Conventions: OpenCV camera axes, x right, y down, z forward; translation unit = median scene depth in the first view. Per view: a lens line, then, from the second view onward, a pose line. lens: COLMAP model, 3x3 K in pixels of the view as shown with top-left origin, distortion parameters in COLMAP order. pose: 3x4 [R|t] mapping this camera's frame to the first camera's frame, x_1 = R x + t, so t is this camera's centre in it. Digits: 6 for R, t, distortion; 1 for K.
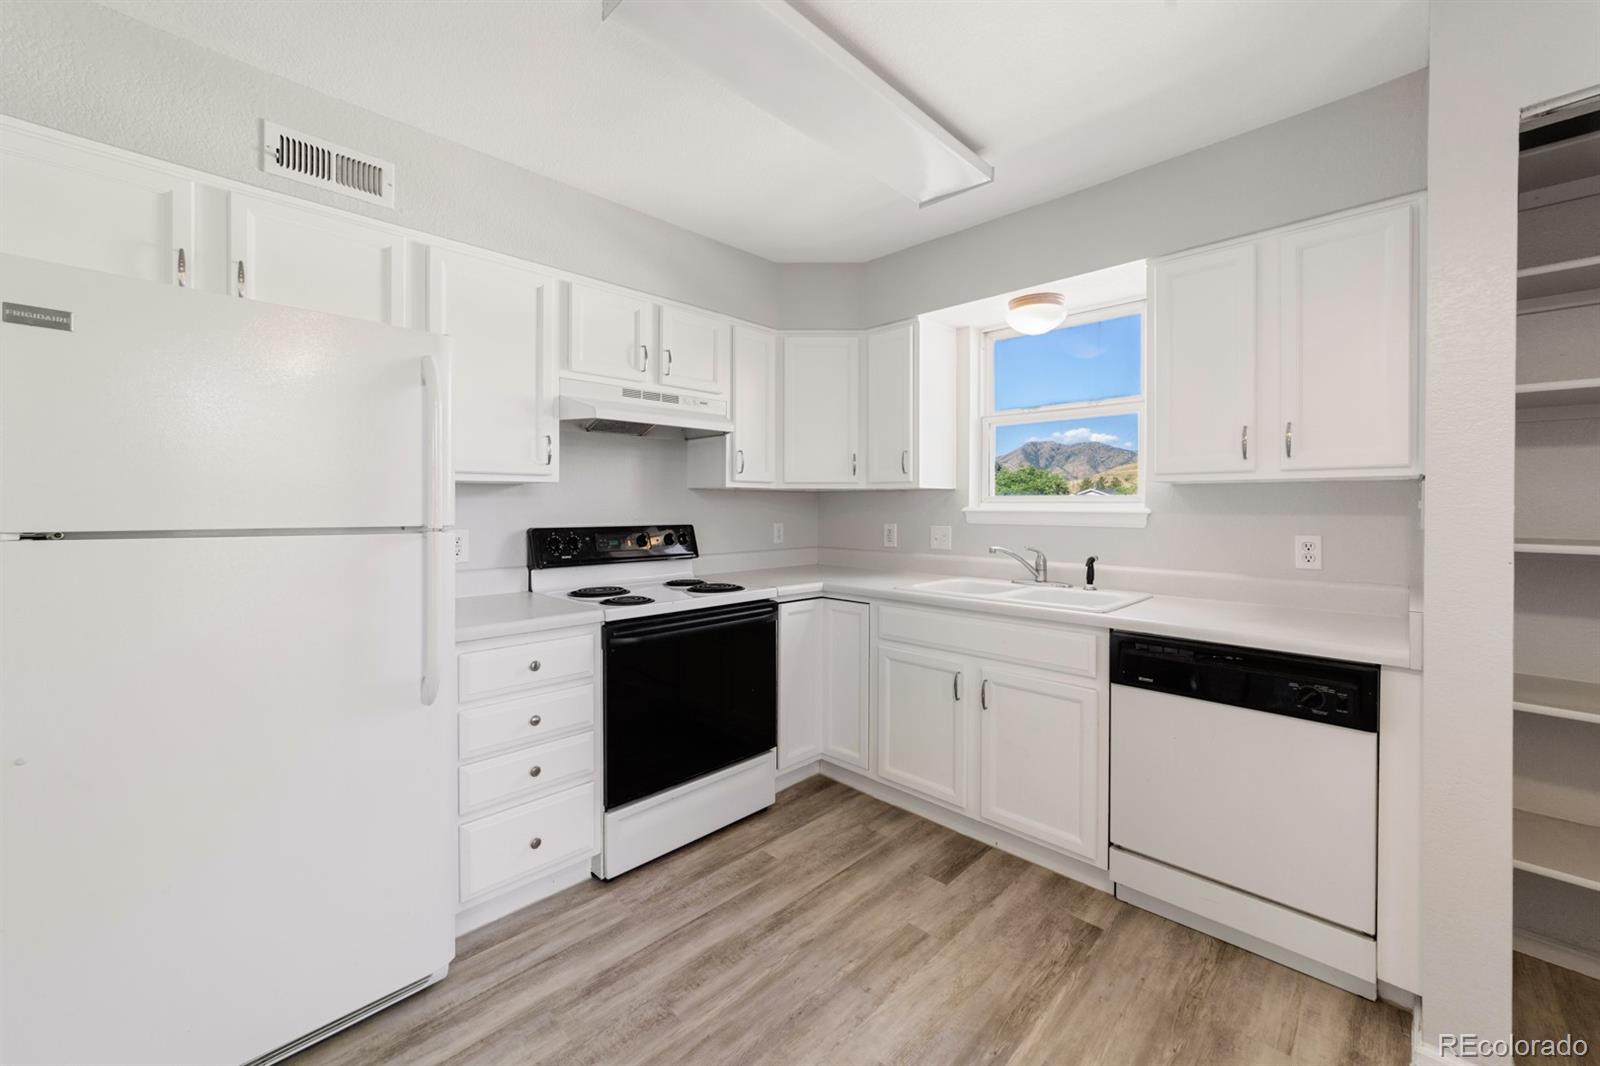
lens RADIAL K [[622.0, 0, 803.0], [0, 622.0, 504.2], [0, 0, 1]] dist [-0.019856, 0.008229]
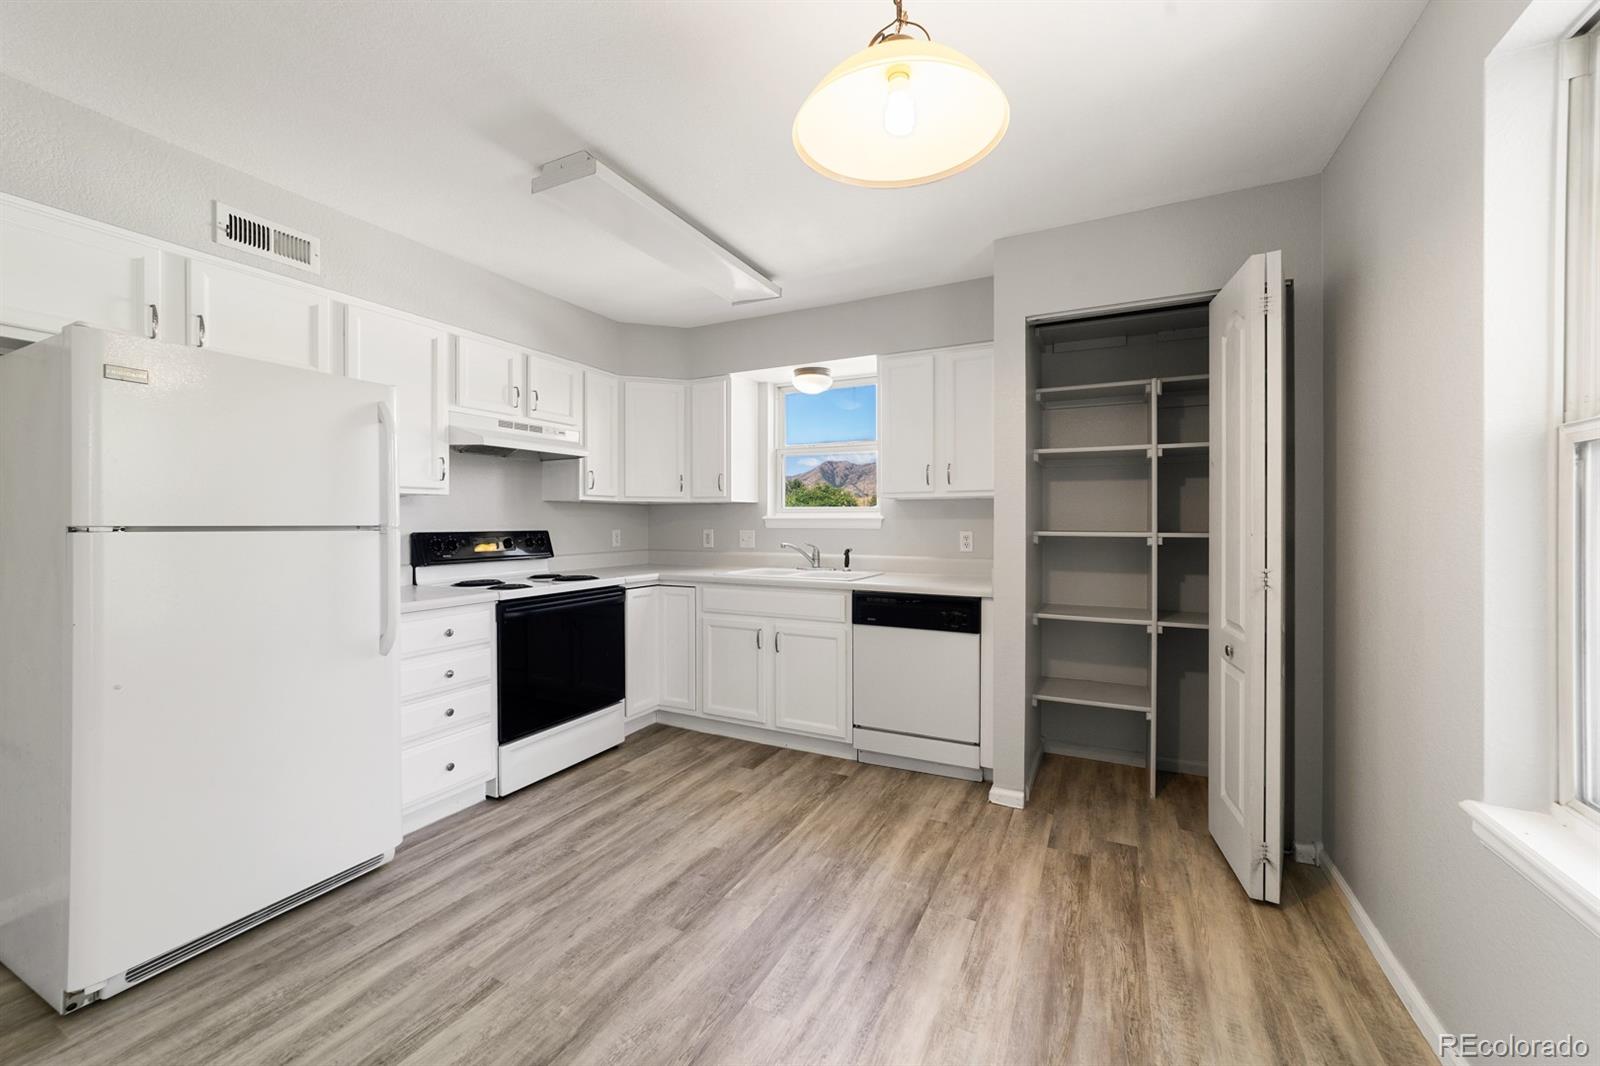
lens RADIAL K [[615.1, 0, 804.5], [0, 615.1, 518.6], [0, 0, 1]] dist [-0.019247, 0.008032]
pose [[0.950804, -0.002650, 0.309782, -0.101124], [0.003278, 0.999993, -0.001508, 0.017993], [-0.309776, 0.002449, 0.950806, -0.426176]]
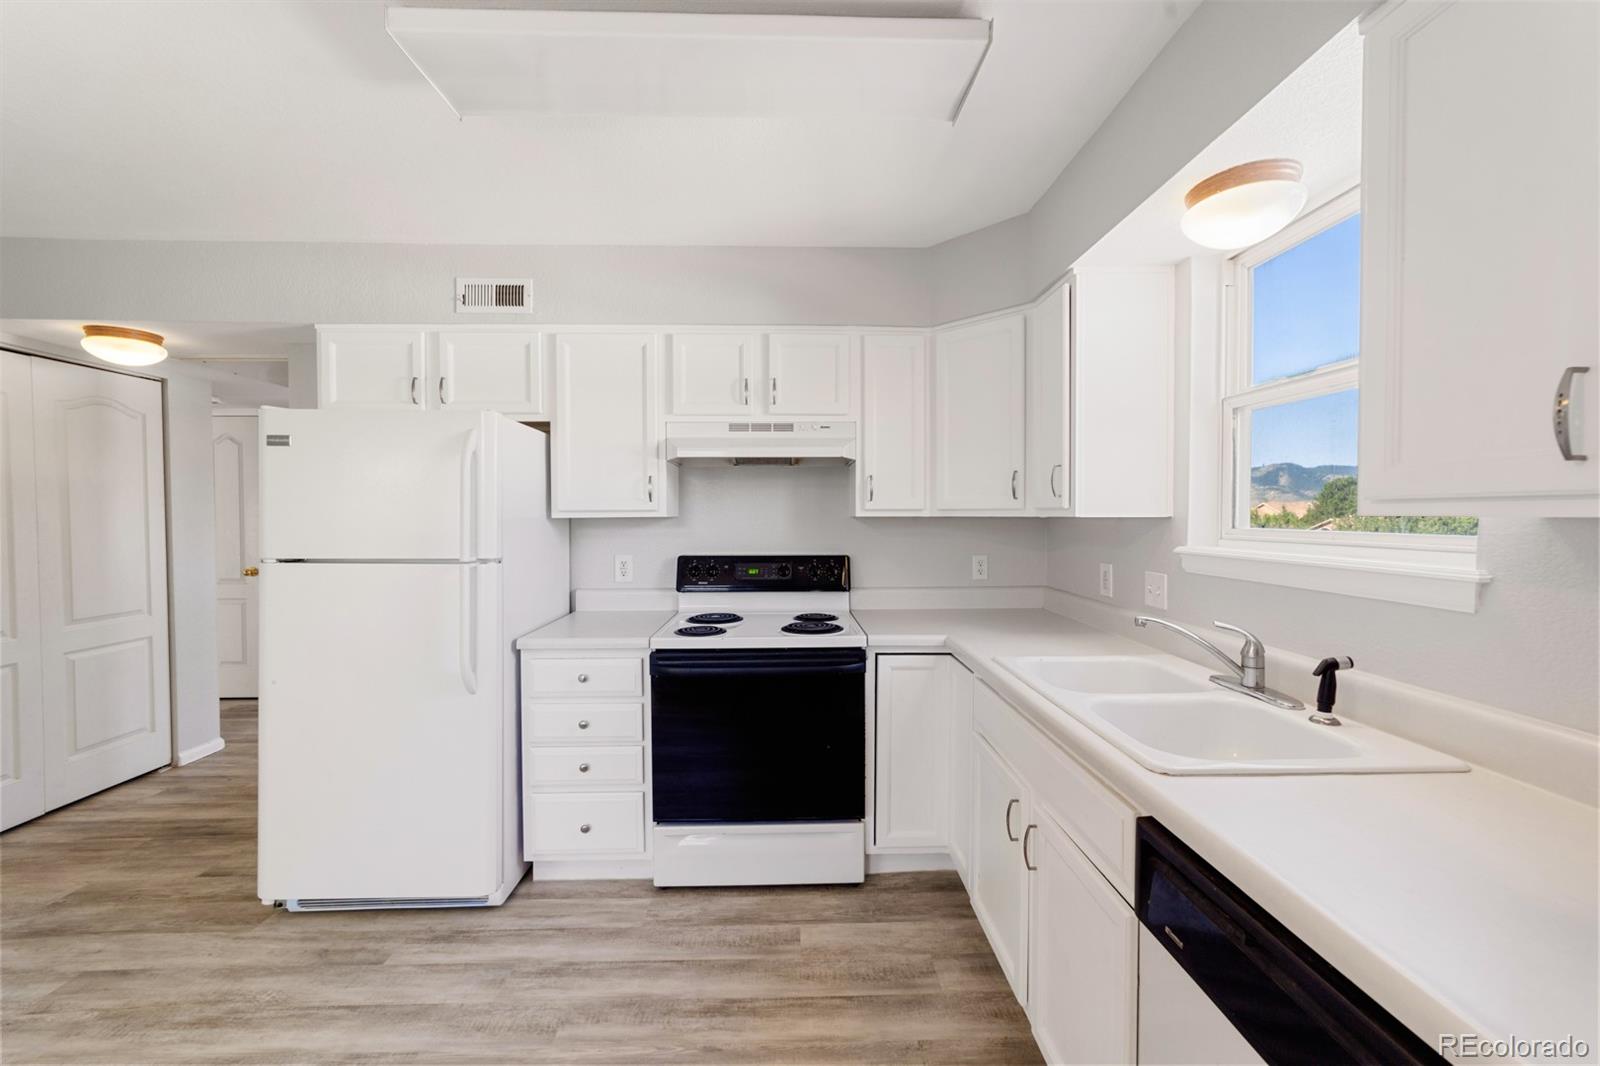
lens RADIAL K [[612.7, 0, 803.6], [0, 612.7, 526.5], [0, 0, 1]] dist [-0.019559, 0.008729]
pose [[0.722011, 0.009419, -0.691817, 0.585059], [0.004489, 0.999823, 0.018296, -0.040145], [0.691867, -0.016315, 0.721841, 0.406452]]
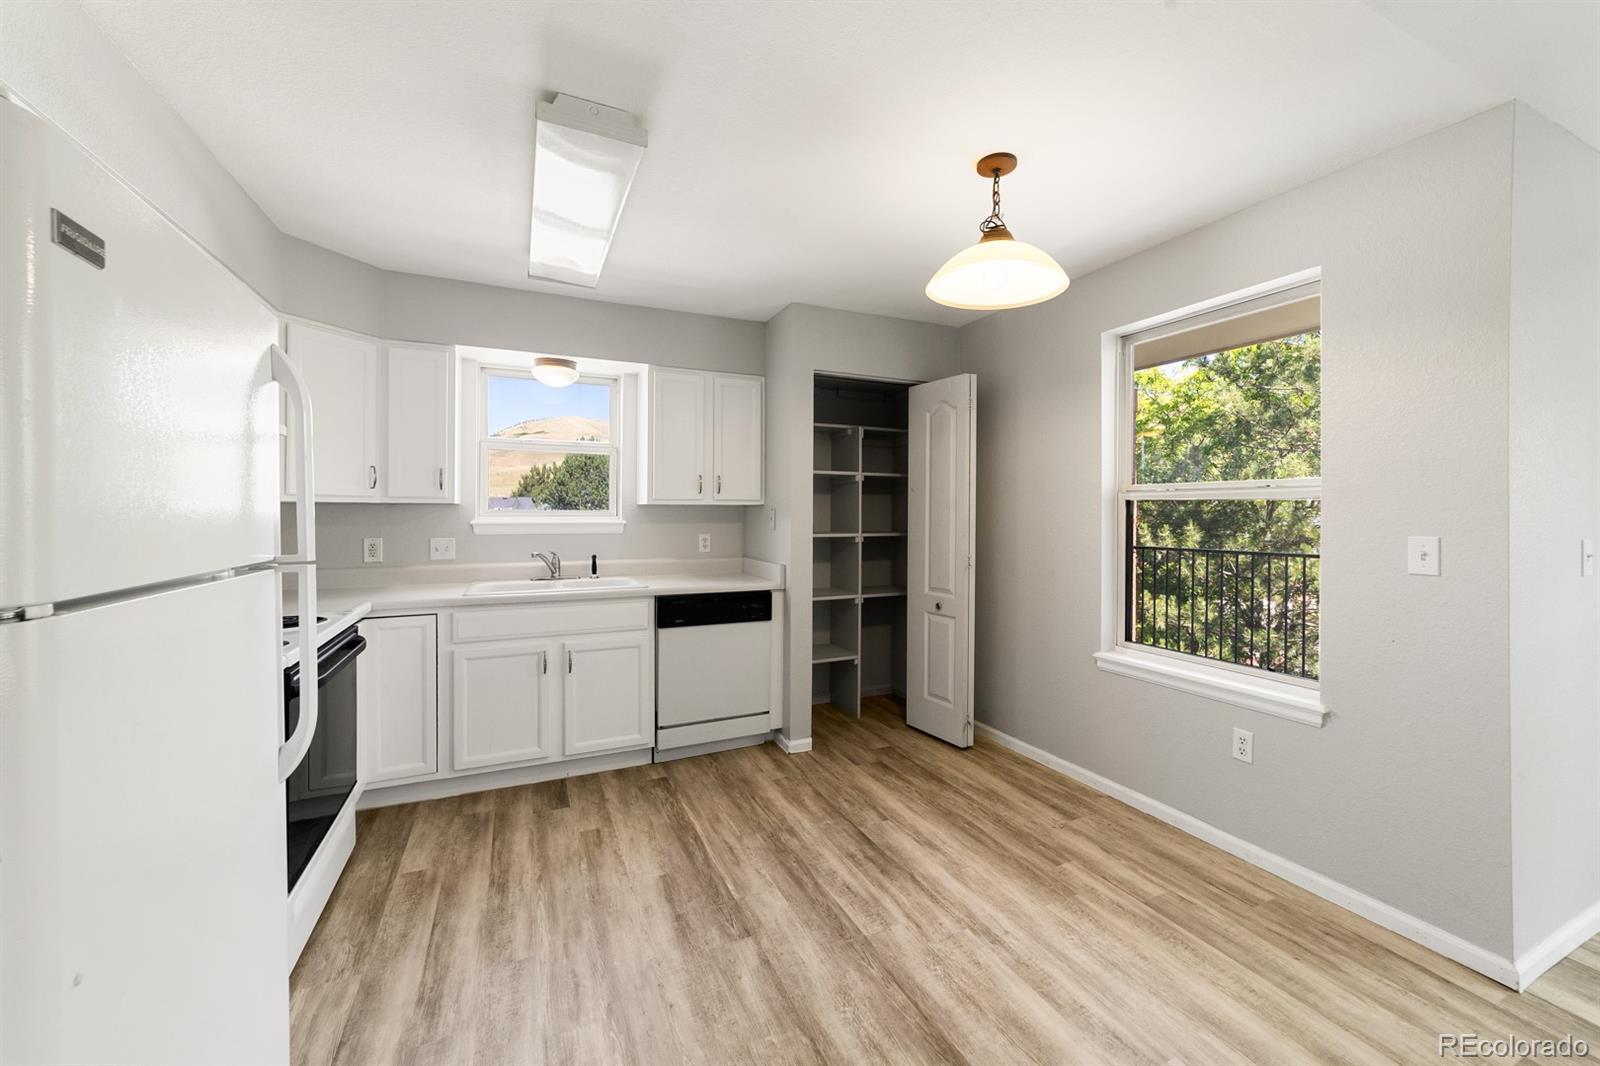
lens RADIAL K [[618.4, 0, 807.1], [0, 618.4, 510.7], [0, 0, 1]] dist [-0.020580, 0.008346]
pose [[0.348292, -0.000081, 0.937386, -0.810315], [-0.002685, 0.999996, 0.001084, -0.022196], [-0.937382, -0.002894, 0.348290, 0.063409]]
